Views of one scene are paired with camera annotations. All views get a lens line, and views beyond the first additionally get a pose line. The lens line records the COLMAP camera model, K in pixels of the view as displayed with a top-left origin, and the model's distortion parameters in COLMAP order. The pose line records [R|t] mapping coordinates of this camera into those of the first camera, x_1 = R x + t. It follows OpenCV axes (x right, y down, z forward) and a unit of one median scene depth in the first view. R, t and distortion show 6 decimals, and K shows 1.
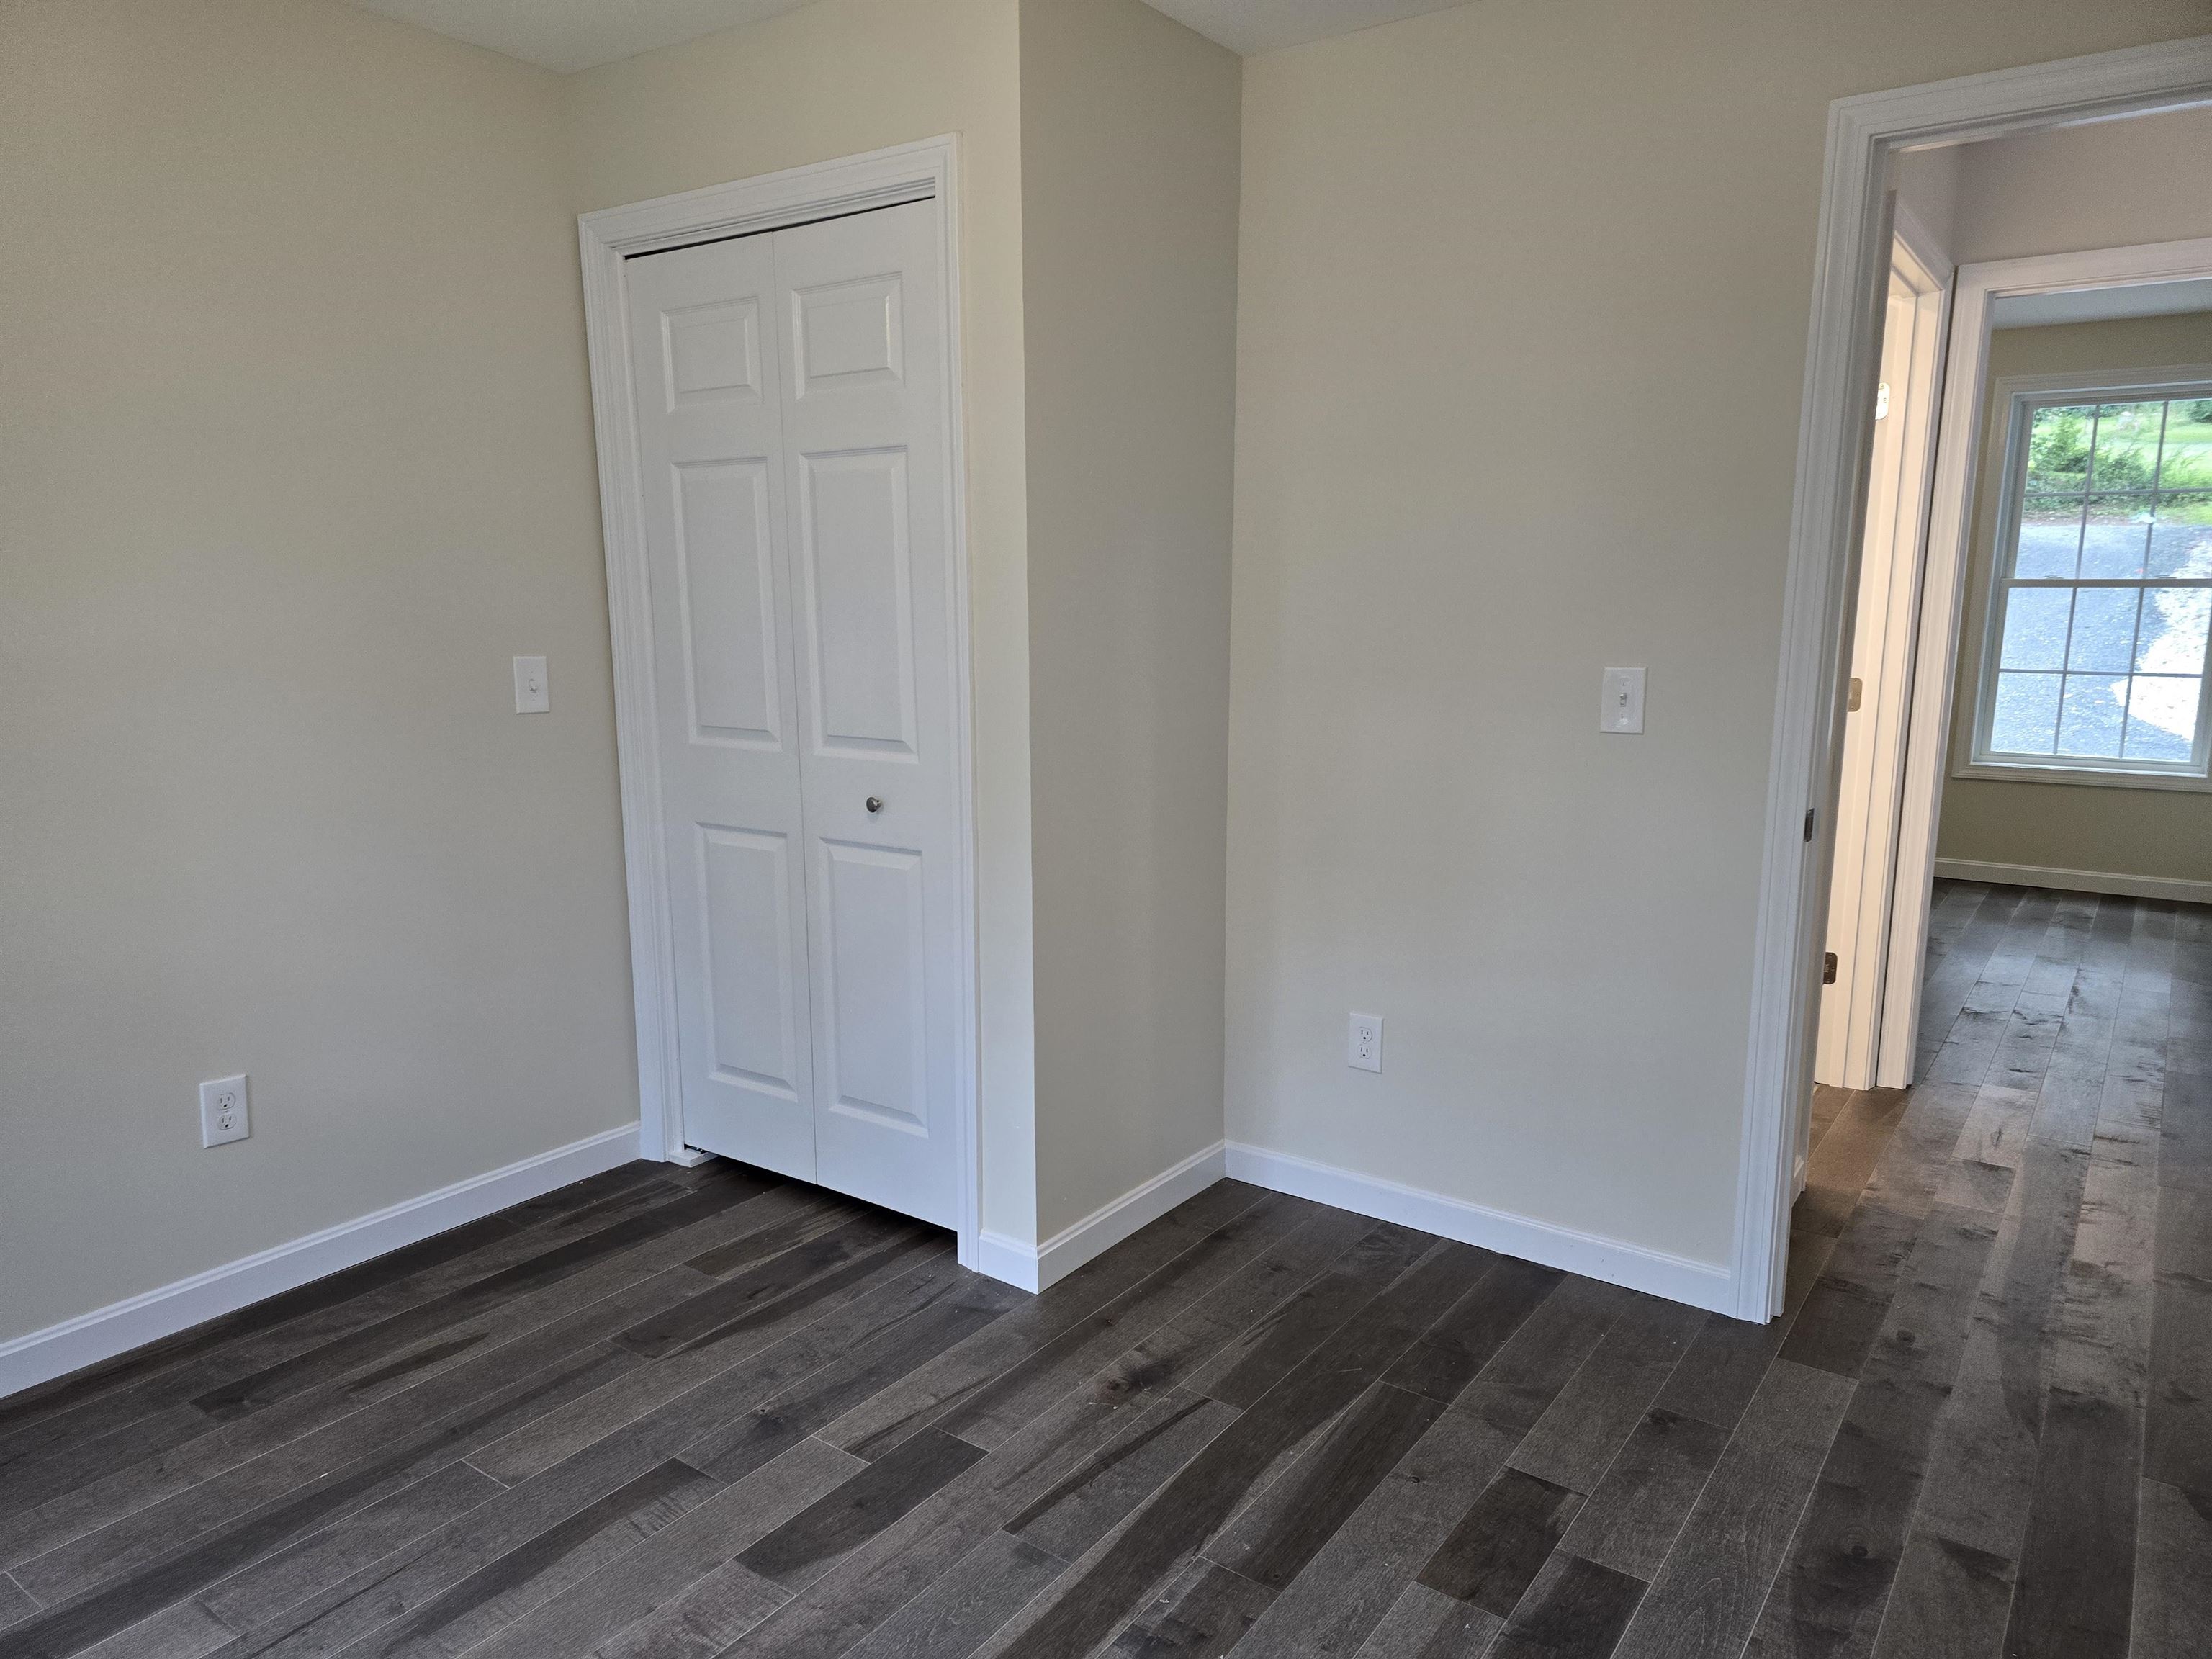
lens RADIAL K [[1480.4, 0, 1095.2], [0, 1480.4, 836.0], [0, 0, 1]] dist [0.063659, -0.050045]
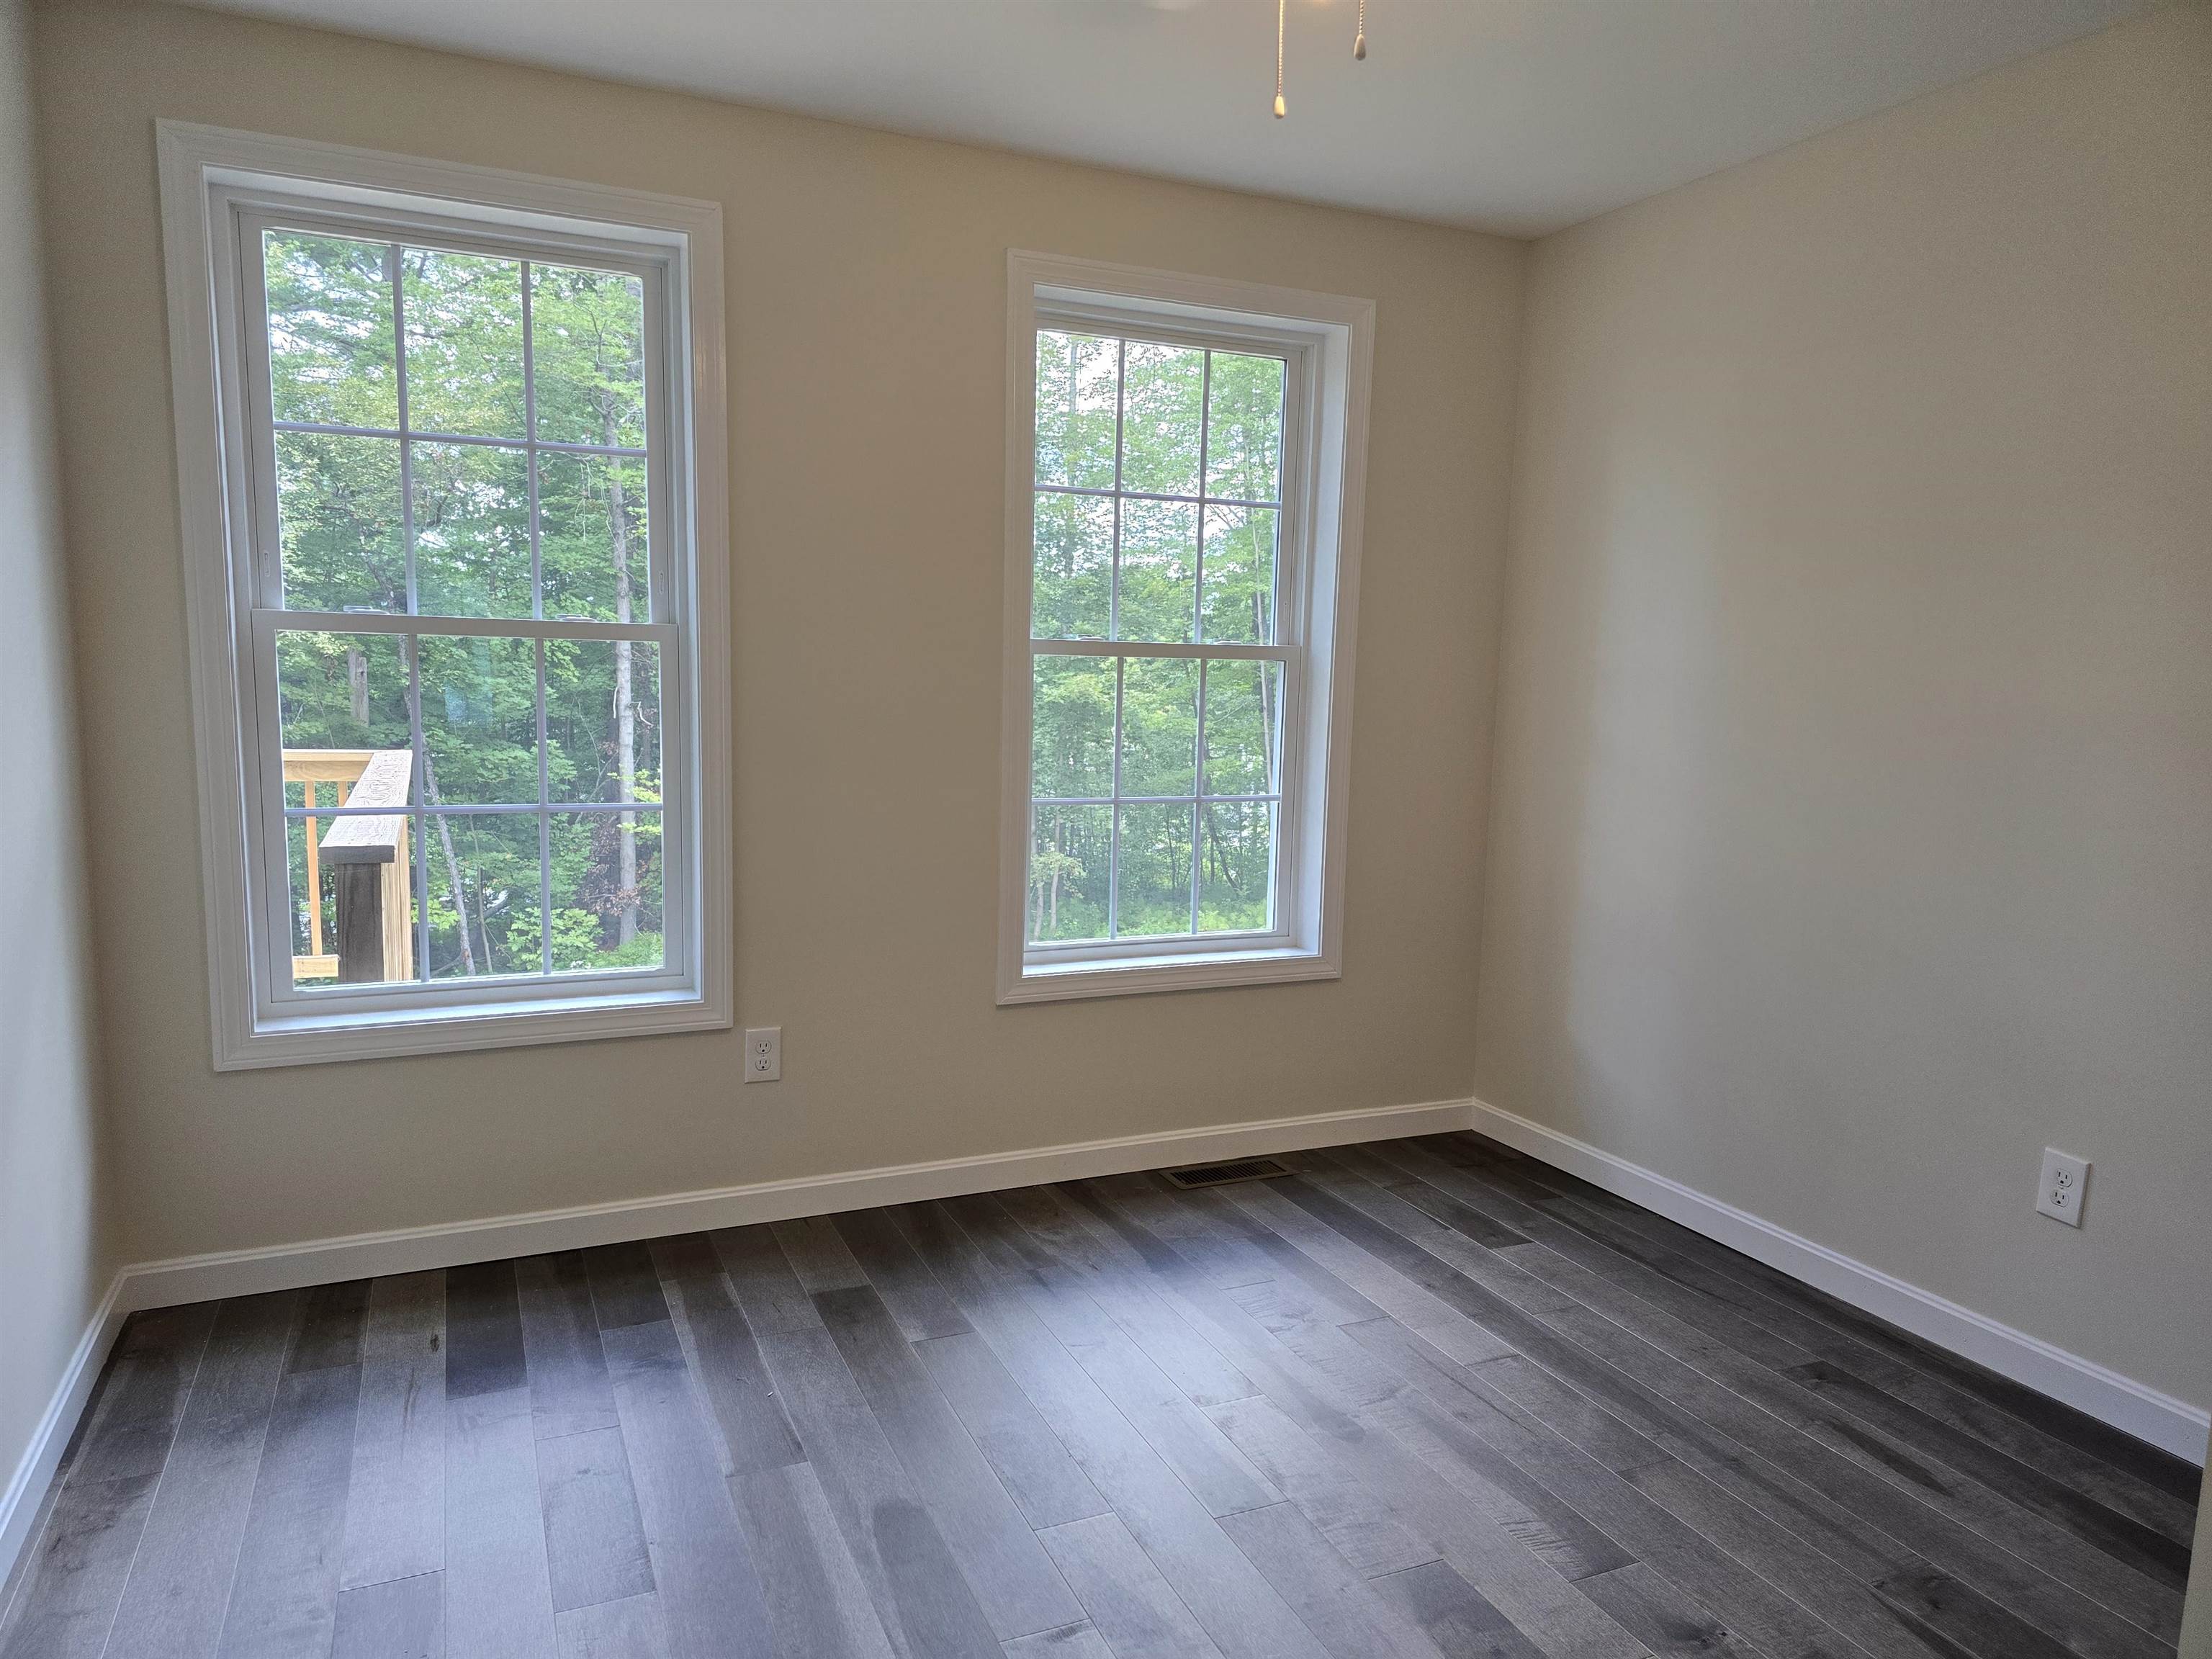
lens RADIAL K [[1480.4, 0, 1113.9], [0, 1480.4, 843.0], [0, 0, 1]] dist [0.063659, -0.050045]
pose [[-0.498848, 0.096874, -0.861259, 0.516755], [-0.166527, 0.964504, 0.204940, -0.122411], [0.850541, 0.245656, -0.465008, 0.843928]]
